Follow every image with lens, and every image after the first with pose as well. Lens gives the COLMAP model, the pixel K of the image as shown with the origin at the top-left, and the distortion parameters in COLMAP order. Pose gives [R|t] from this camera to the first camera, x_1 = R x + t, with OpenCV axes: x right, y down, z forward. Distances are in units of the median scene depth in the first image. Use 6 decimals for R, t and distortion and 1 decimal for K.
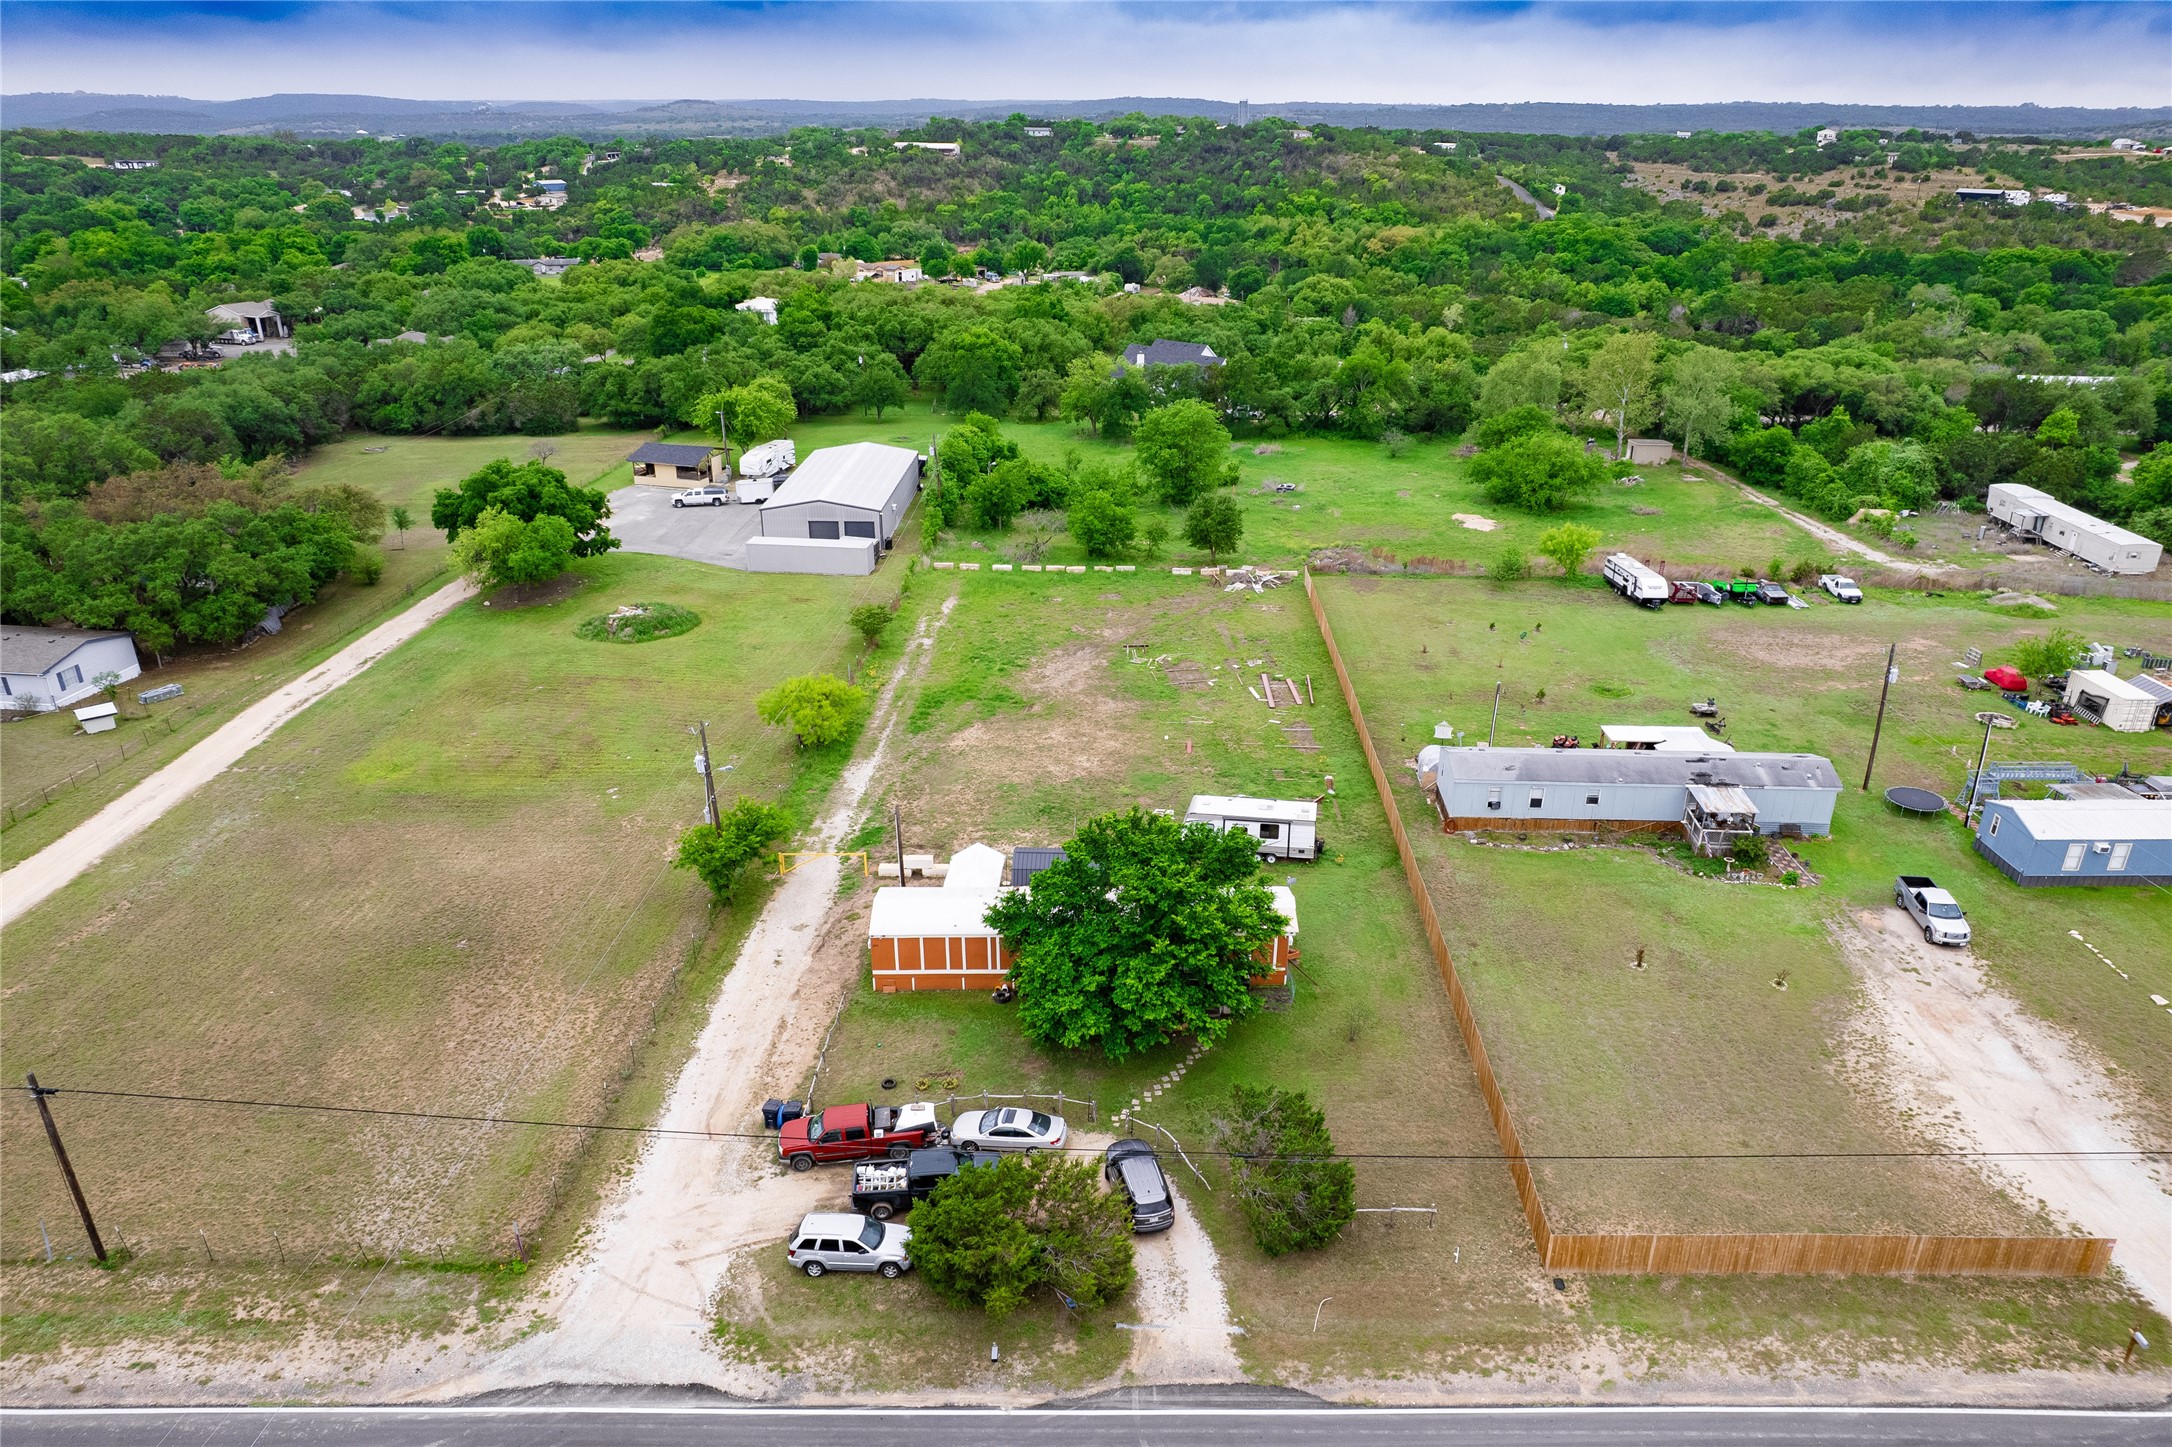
lens RADIAL K [[1422.1, 0, 1168.7], [0, 1422.1, 720.2], [0, 0, 1]] dist [-0.091412, 0.108322]
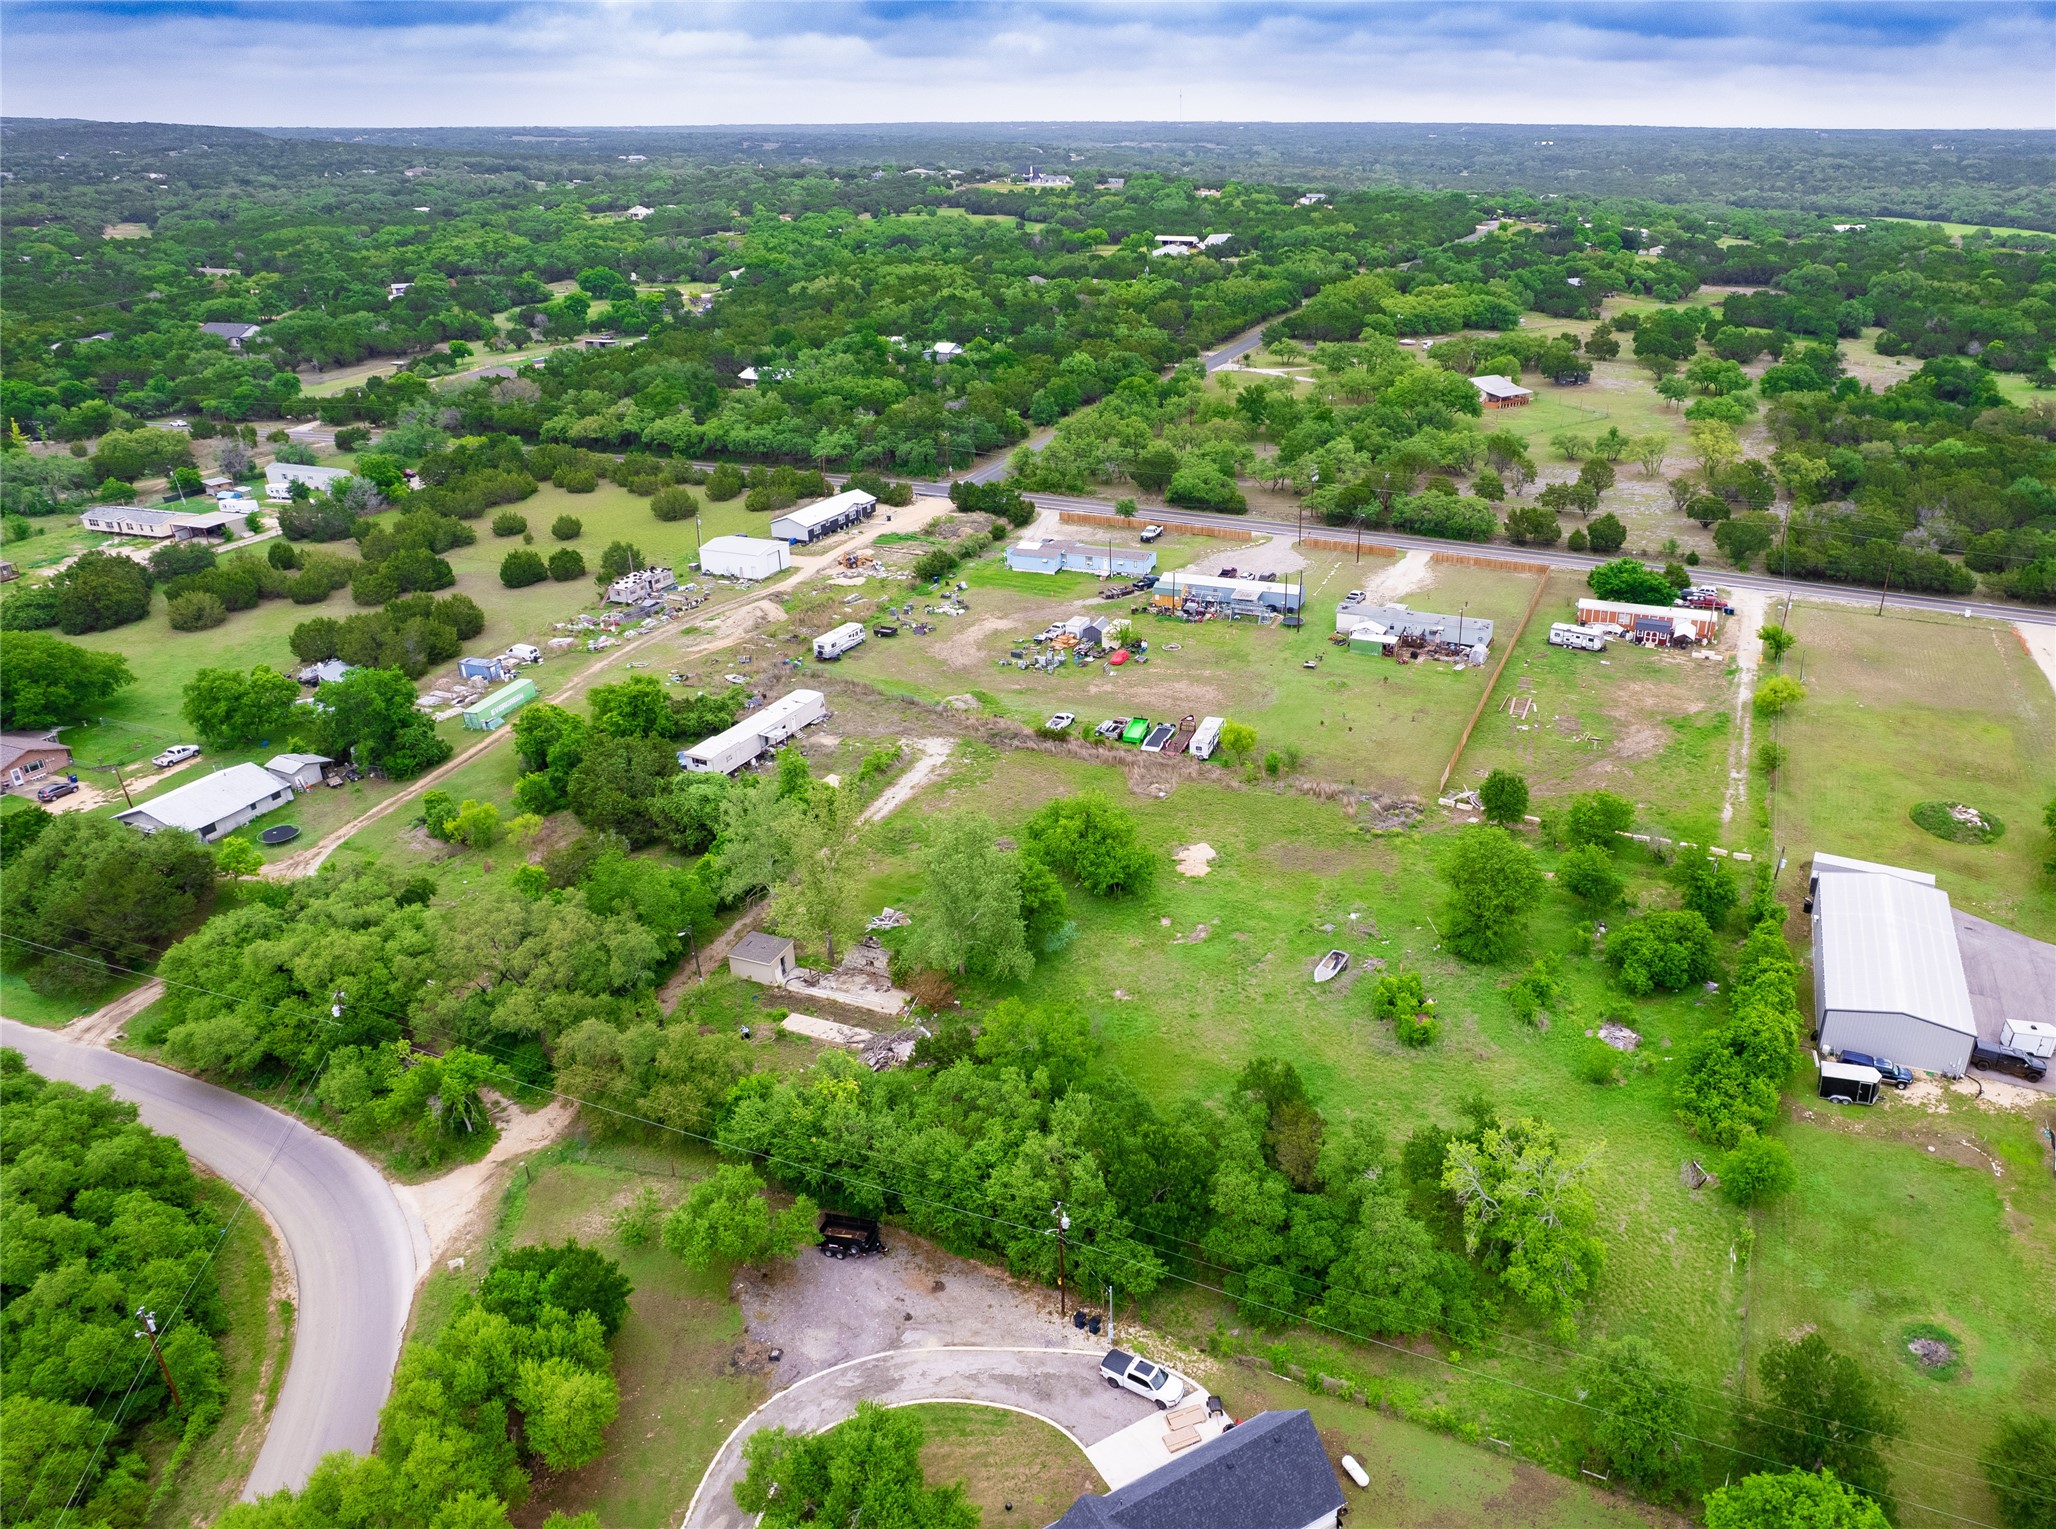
lens RADIAL K [[1494.5, 0, 1141.7], [0, 1494.5, 765.8], [0, 0, 1]] dist [-0.035444, -0.001342]
pose [[-0.923397, -0.166859, 0.345681, -0.027133], [0.139771, 0.692580, 0.707670, -0.256684], [-0.357493, 0.701777, -0.616205, 0.444817]]
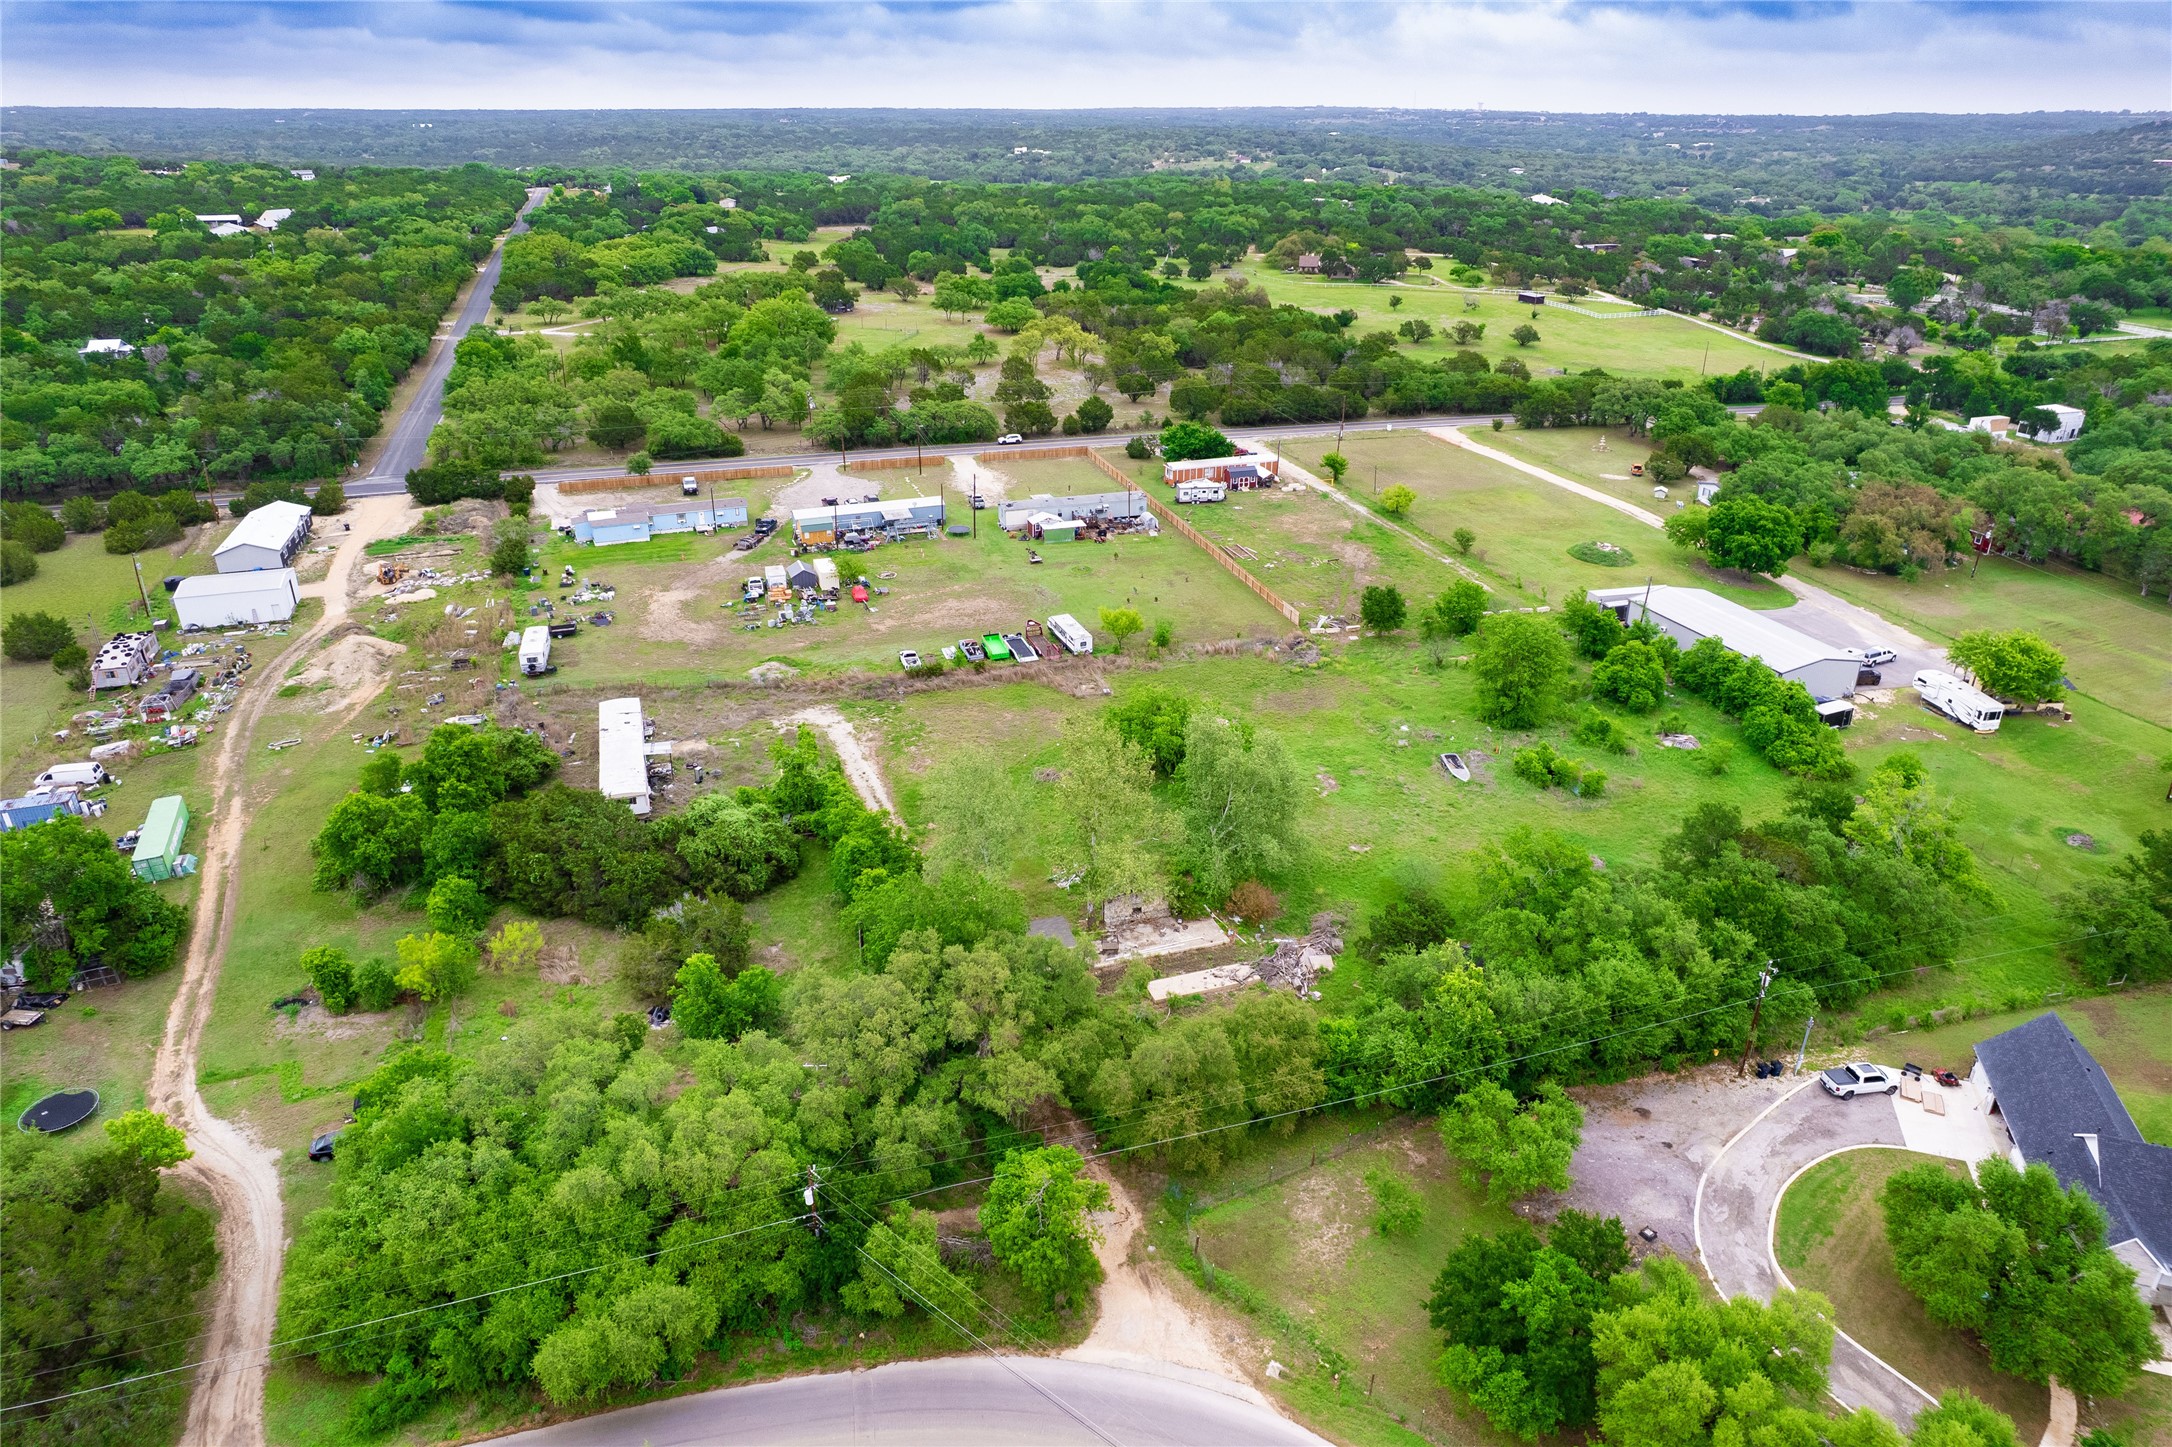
lens RADIAL K [[1408.3, 0, 1097.1], [0, 1408.3, 732.0], [0, 0, 1]] dist [-0.069867, 0.064571]
pose [[-0.951737, 0.111302, -0.286021, 0.160316], [-0.135496, 0.683815, 0.716965, -0.229604], [0.275385, 0.721117, -0.635731, 0.442051]]
